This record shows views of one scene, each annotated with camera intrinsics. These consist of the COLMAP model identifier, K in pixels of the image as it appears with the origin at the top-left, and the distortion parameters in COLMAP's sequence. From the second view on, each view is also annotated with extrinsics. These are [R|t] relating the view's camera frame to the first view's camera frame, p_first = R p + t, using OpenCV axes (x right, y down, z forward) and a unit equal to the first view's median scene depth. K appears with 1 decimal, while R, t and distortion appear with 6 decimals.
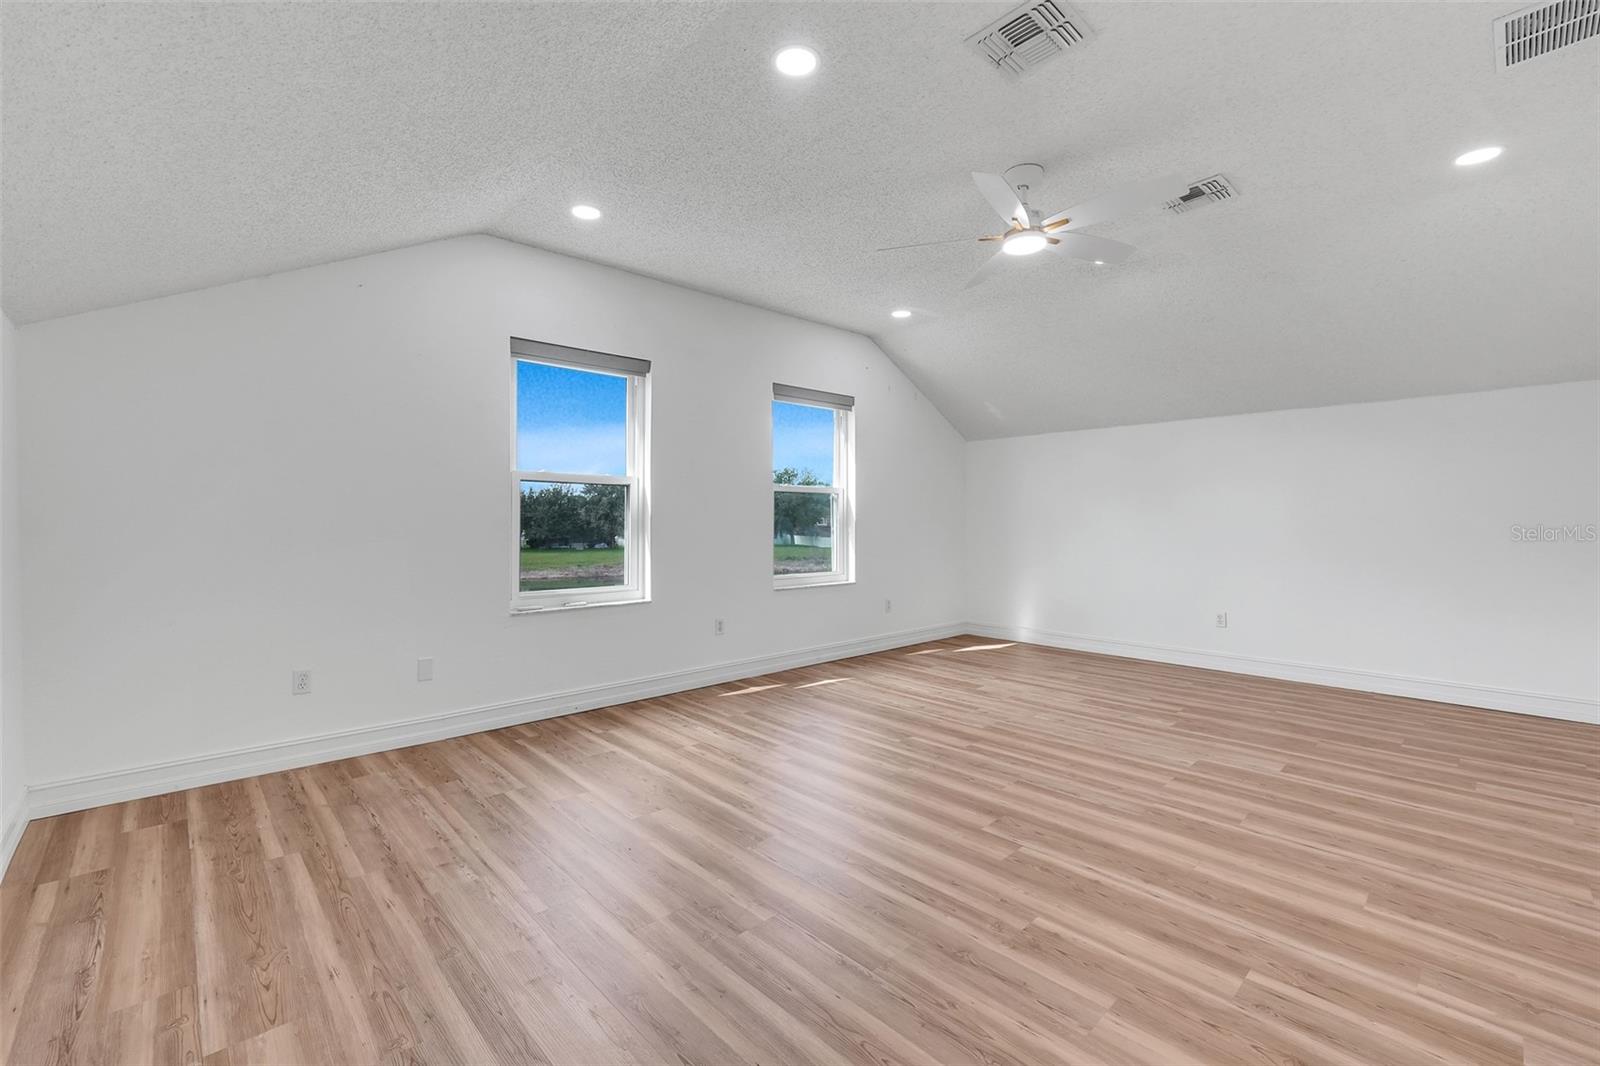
lens RADIAL K [[693.2, 0, 793.8], [0, 693.2, 515.8], [0, 0, 1]] dist [-0.005575, 0.000718]
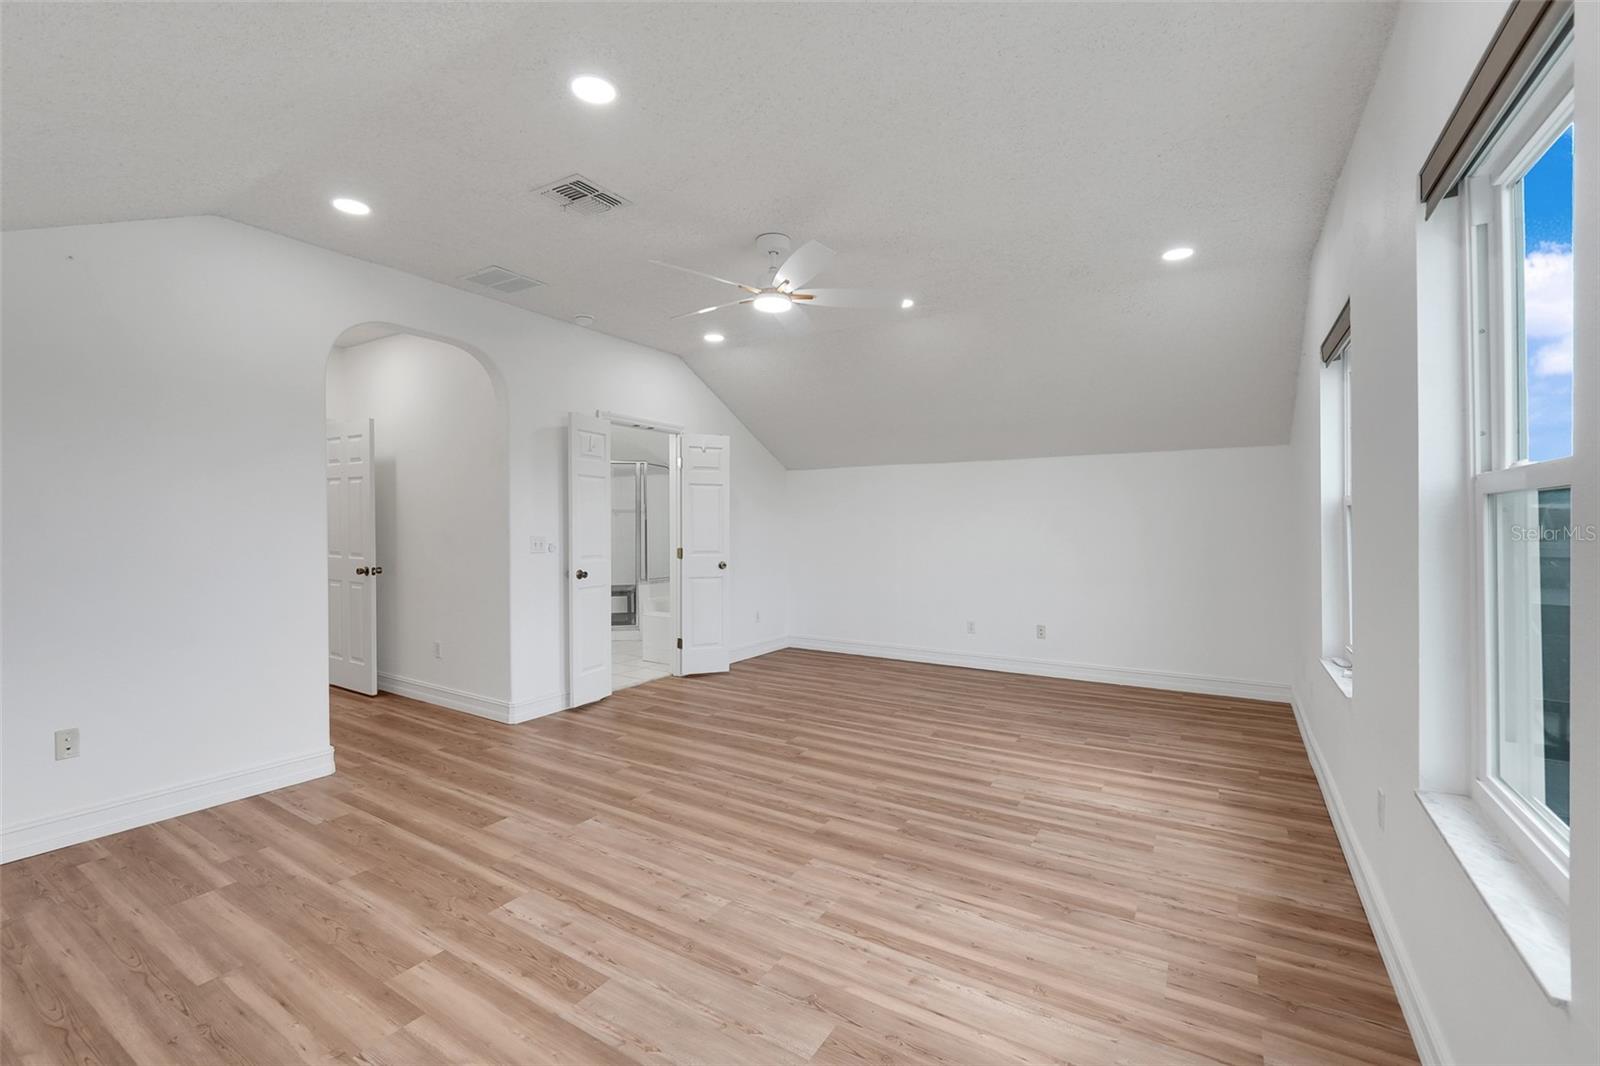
lens RADIAL K [[668.2, 0, 803.2], [0, 668.2, 537.6], [0, 0, 1]] dist [-0.005147, 0.000590]
pose [[-0.964153, 0.000115, -0.265345, 0.518988], [-0.004864, 0.999824, 0.018106, -0.031285], [0.265301, 0.018747, -0.963983, 1.851437]]
